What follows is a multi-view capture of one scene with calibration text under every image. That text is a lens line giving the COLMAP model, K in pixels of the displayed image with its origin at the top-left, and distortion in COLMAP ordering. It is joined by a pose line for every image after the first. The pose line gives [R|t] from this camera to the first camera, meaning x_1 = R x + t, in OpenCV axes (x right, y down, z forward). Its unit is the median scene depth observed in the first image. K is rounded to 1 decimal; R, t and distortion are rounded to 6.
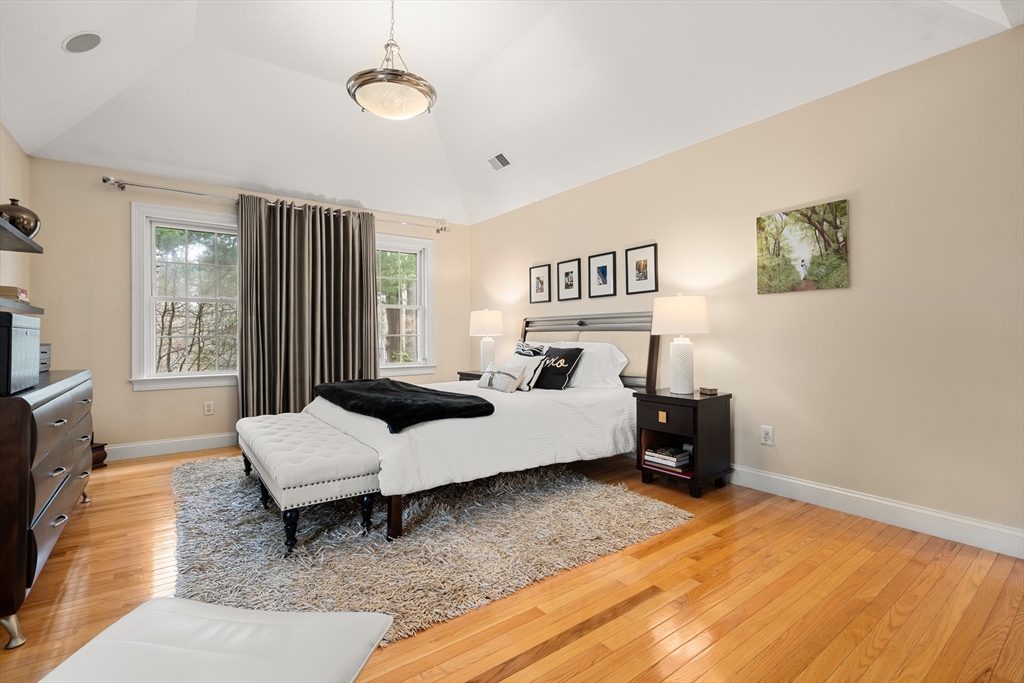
lens RADIAL K [[465.9, 0, 508.1], [0, 465.9, 337.0], [0, 0, 1]] dist [-0.011480, 0.003090]
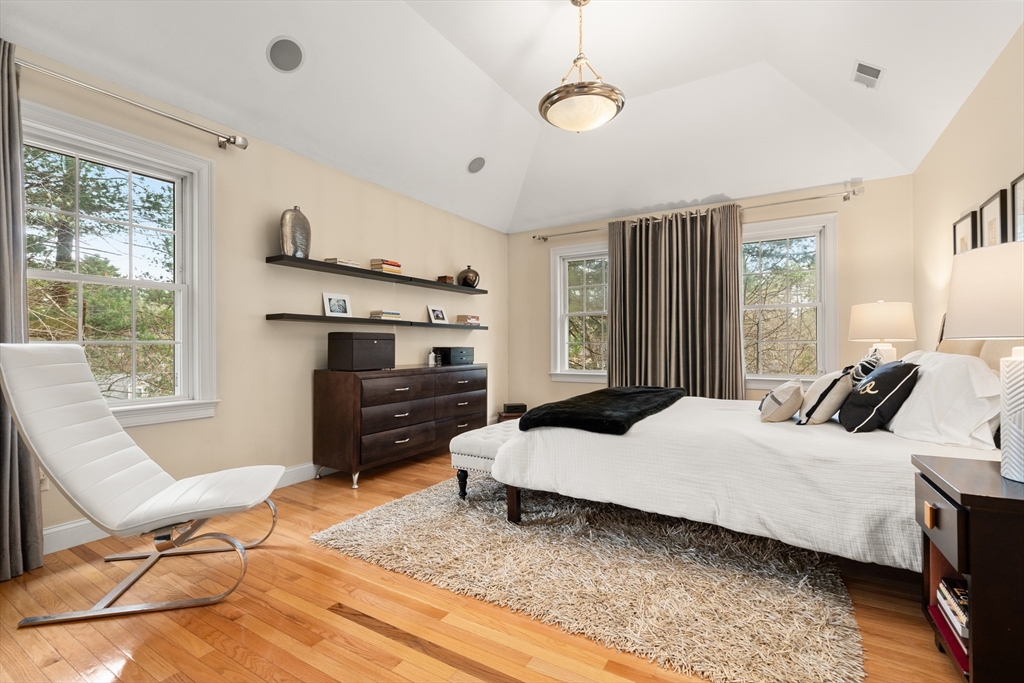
lens RADIAL K [[465.9, 0, 504.6], [0, 465.9, 345.4], [0, 0, 1]] dist [-0.011480, 0.003090]
pose [[0.371346, 0.005037, -0.928481, 0.469645], [0.000668, 0.999984, 0.005692, -0.001334], [0.928494, -0.002734, 0.371337, 0.335724]]
